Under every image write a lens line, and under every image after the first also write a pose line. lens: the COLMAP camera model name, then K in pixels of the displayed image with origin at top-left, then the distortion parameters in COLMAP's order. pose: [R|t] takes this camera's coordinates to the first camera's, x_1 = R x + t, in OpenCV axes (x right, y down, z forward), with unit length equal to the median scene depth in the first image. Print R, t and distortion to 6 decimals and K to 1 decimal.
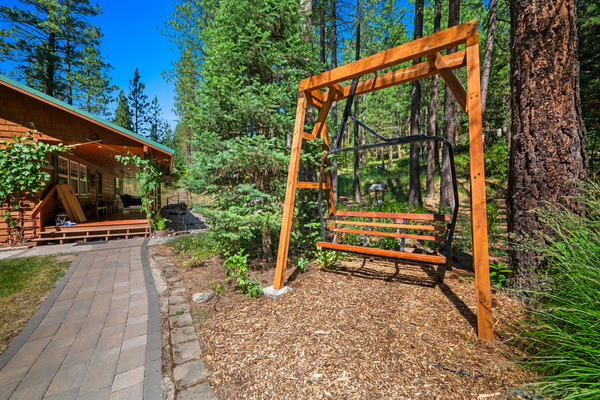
lens RADIAL K [[259.3, 0, 300.6], [0, 259.3, 198.3], [0, 0, 1]] dist [-0.000365, -0.000036]
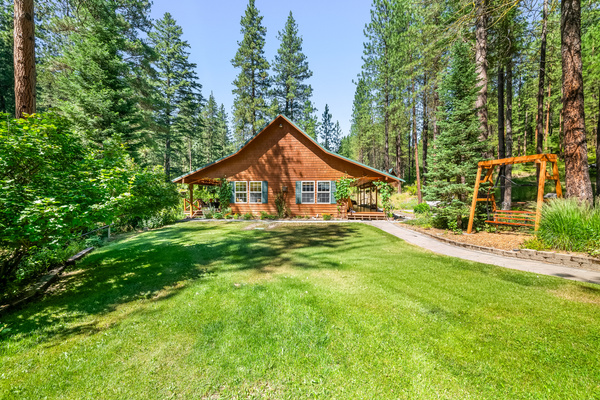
lens RADIAL K [[239.4, 0, 300.0], [0, 239.4, 200.0], [0, 0, 1]] dist [0.000041, -0.000075]
pose [[0.812415, 0.016692, -0.582841, -0.051784], [-0.015974, 0.999852, 0.006369, -0.027066], [0.582861, 0.004136, 0.812561, -1.893712]]
